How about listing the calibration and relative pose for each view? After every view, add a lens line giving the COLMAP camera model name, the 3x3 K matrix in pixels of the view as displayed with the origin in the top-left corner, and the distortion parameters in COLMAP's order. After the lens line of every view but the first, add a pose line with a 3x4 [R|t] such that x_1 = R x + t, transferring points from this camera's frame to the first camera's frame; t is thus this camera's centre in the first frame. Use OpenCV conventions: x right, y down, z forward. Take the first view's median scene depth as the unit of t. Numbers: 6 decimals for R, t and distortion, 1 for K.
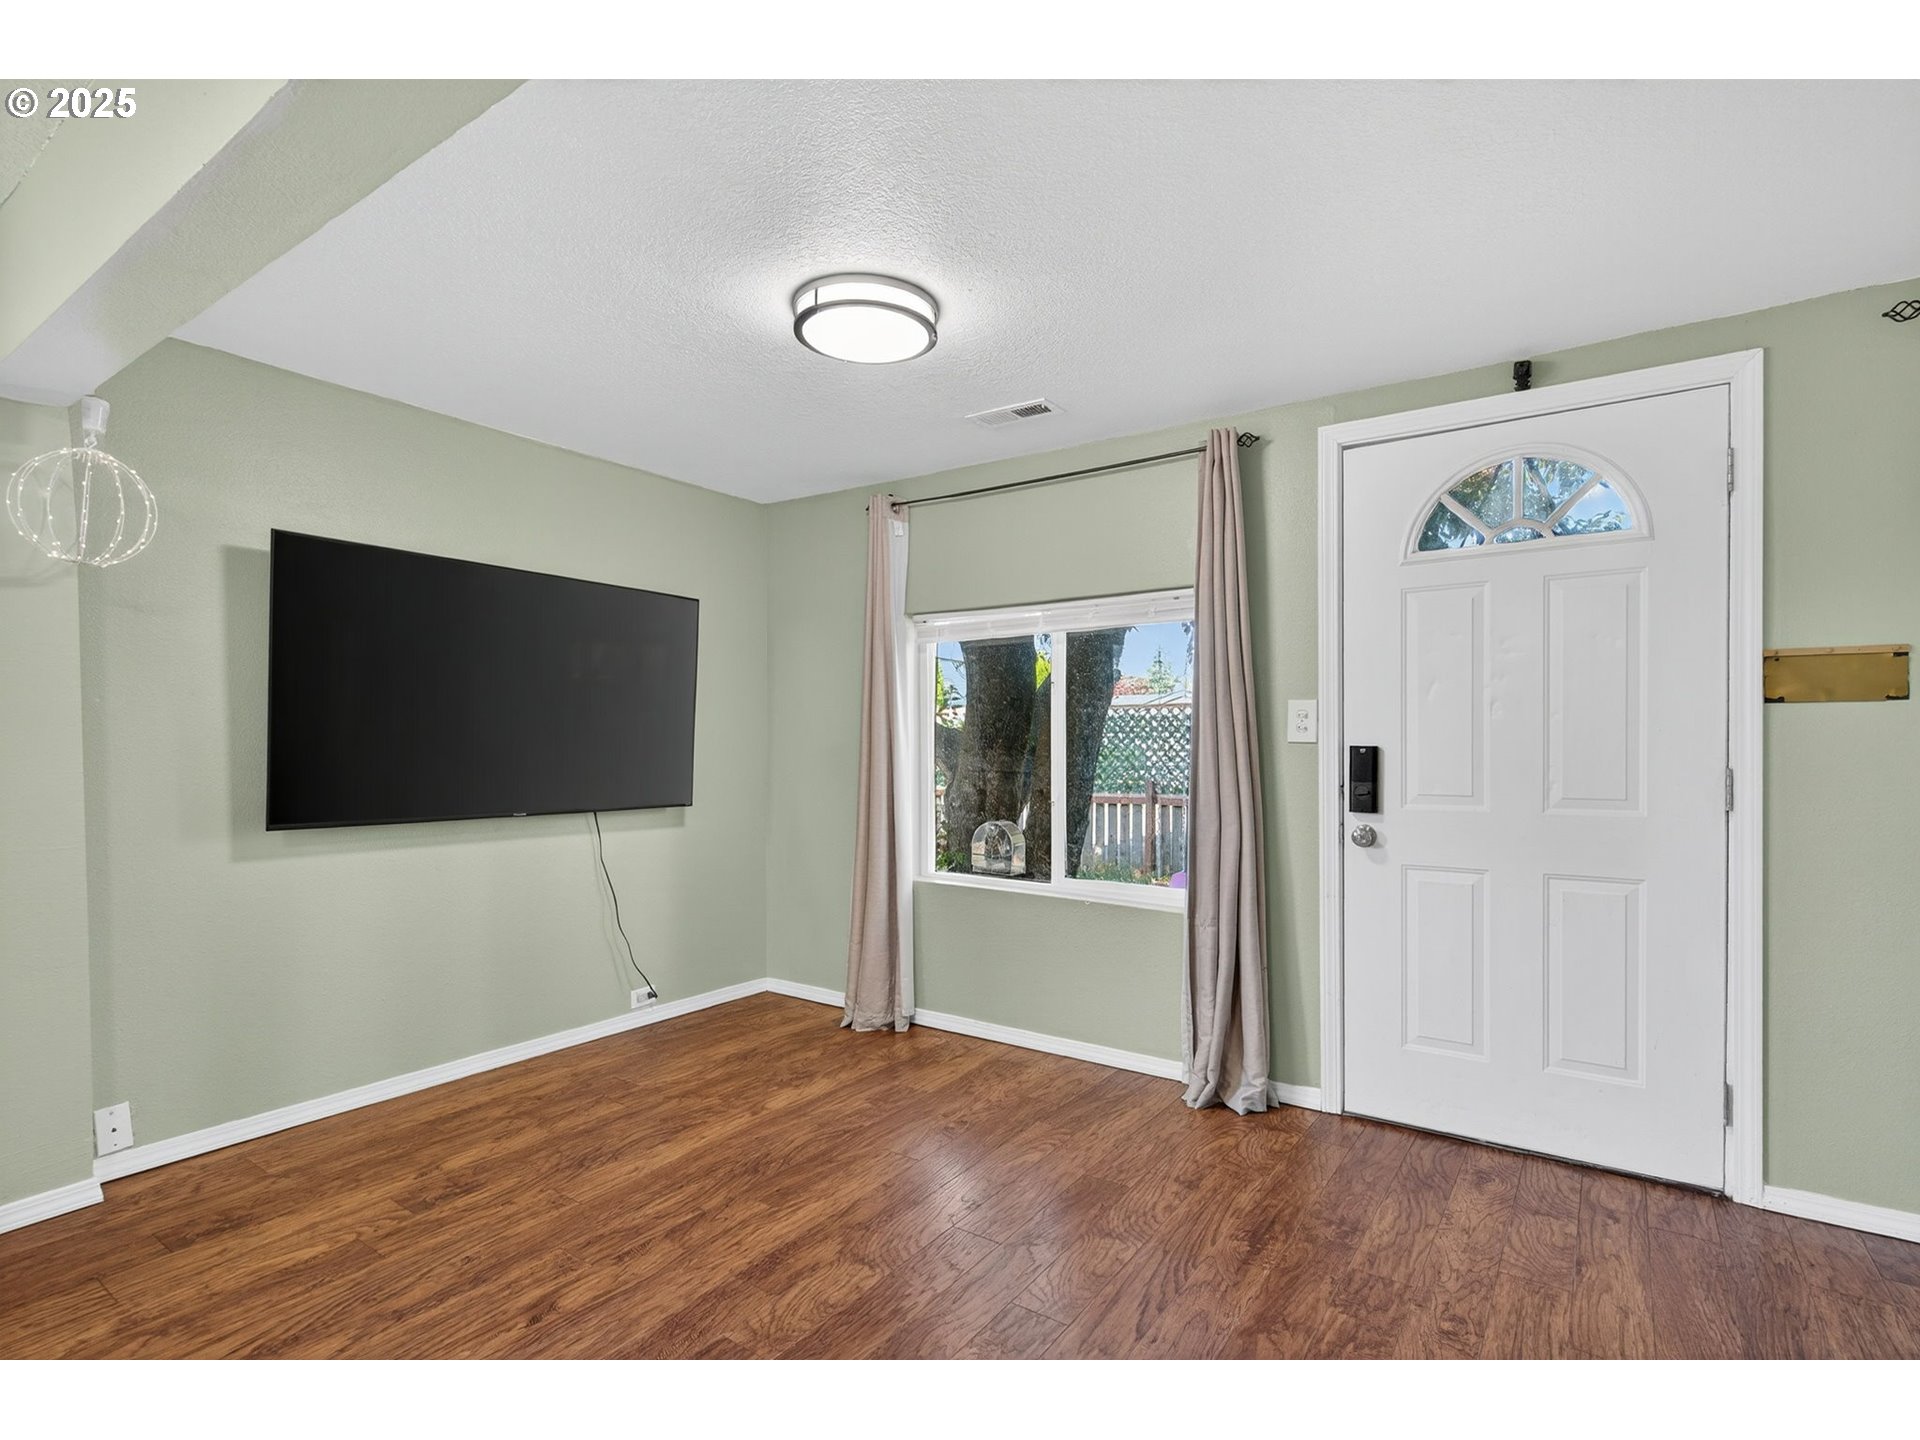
lens RADIAL K [[943.6, 0, 961.7], [0, 943.6, 754.3], [0, 0, 1]] dist [-0.000465, -0.000398]
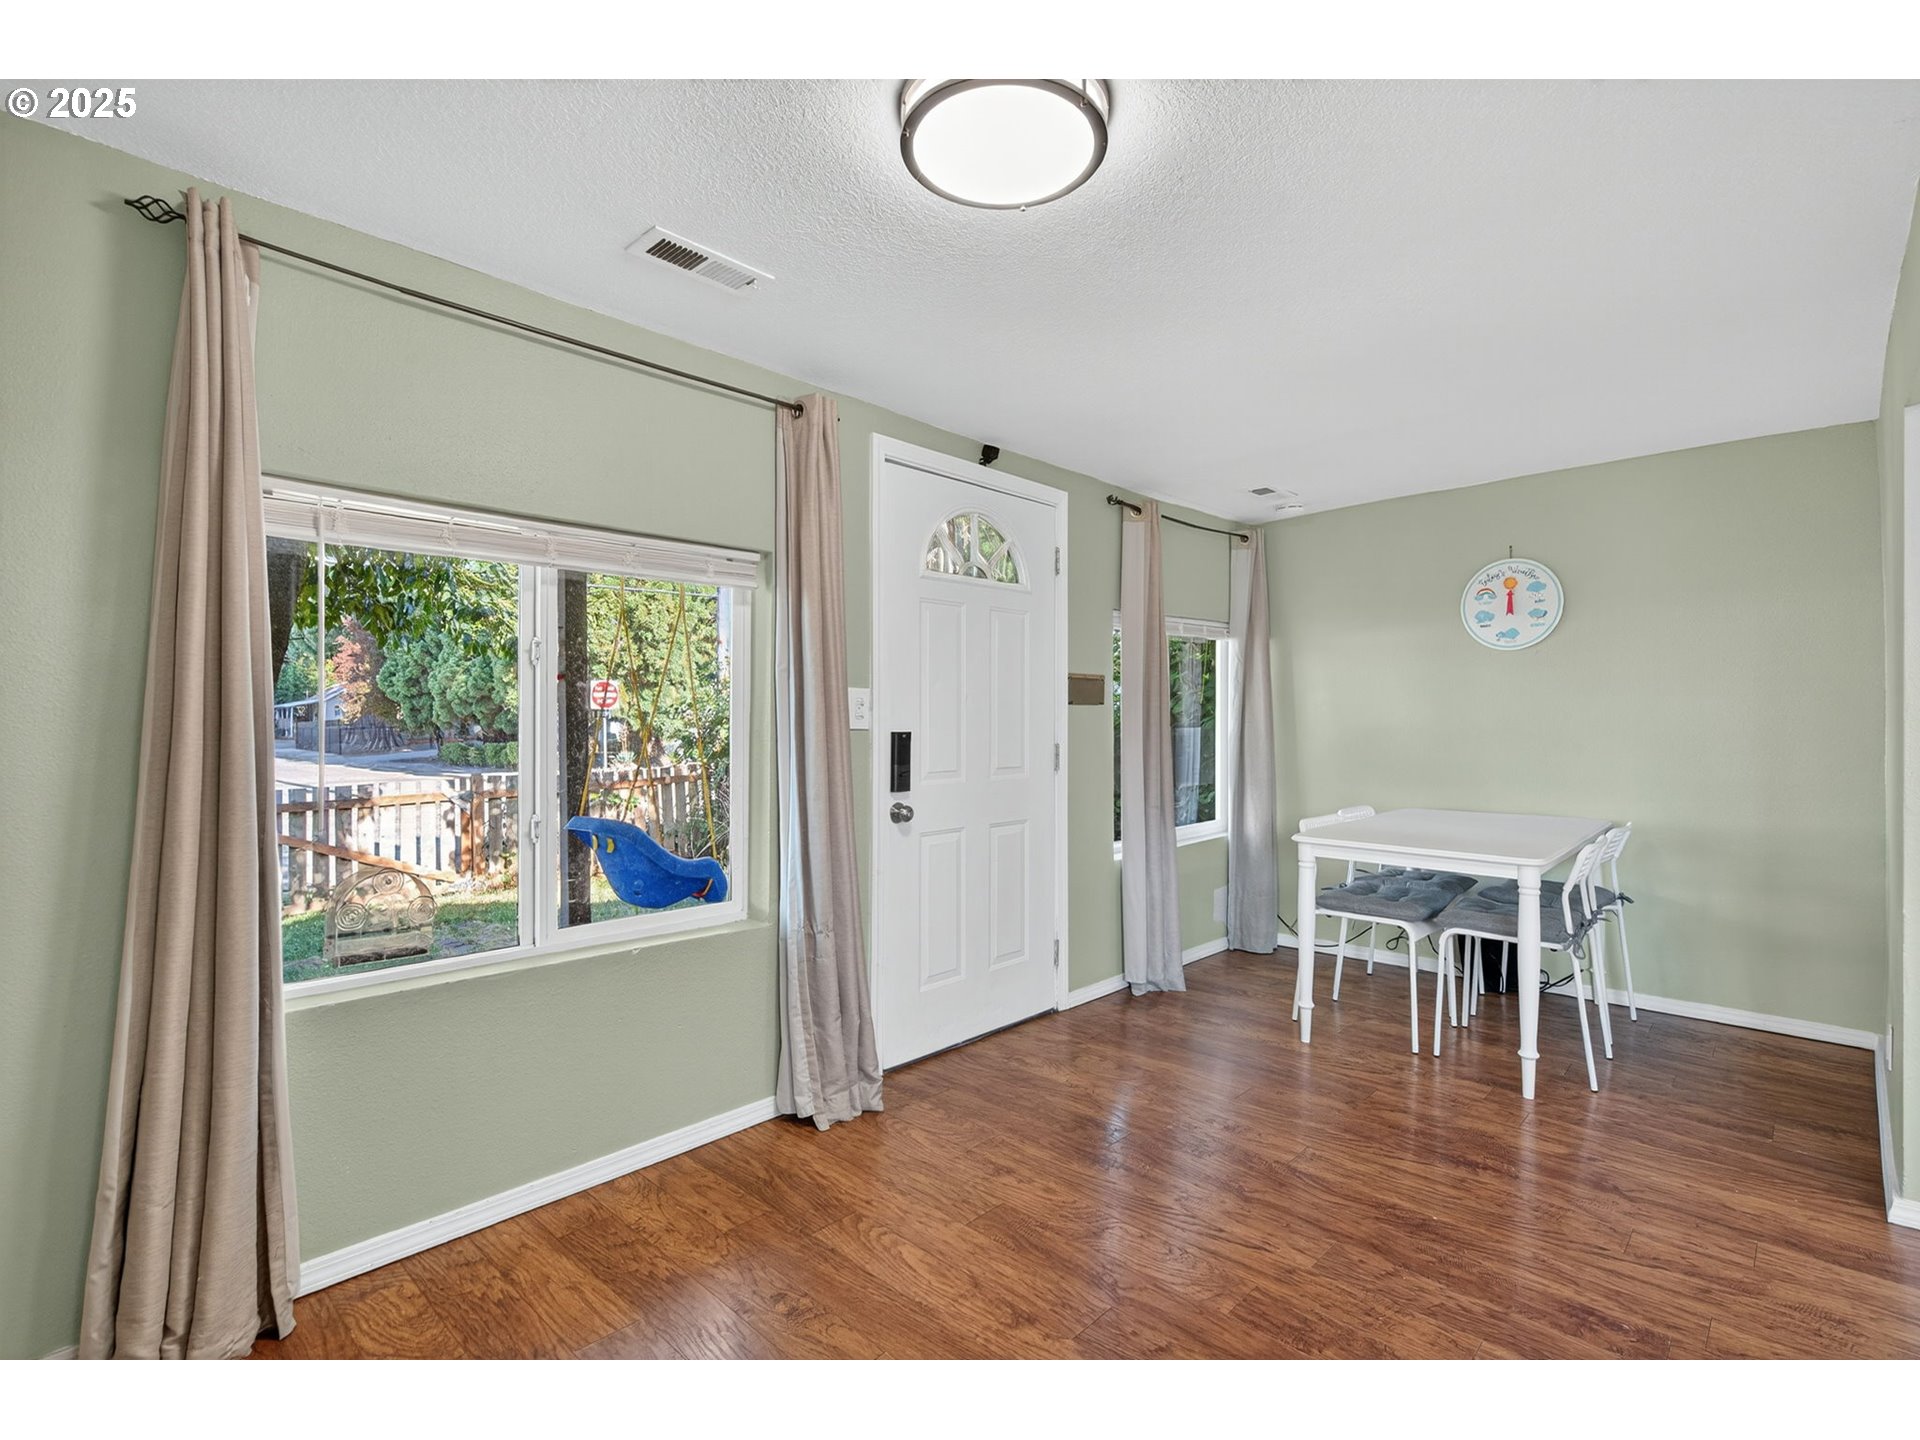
lens RADIAL K [[879.2, 0, 966.5], [0, 879.2, 727.9], [0, 0, 1]] dist [-0.001209, -0.000281]
pose [[0.167820, 0.000276, 0.985818, -0.611867], [0.021369, 0.999764, -0.003918, -0.008033], [-0.985586, 0.021724, 0.167774, 0.784814]]
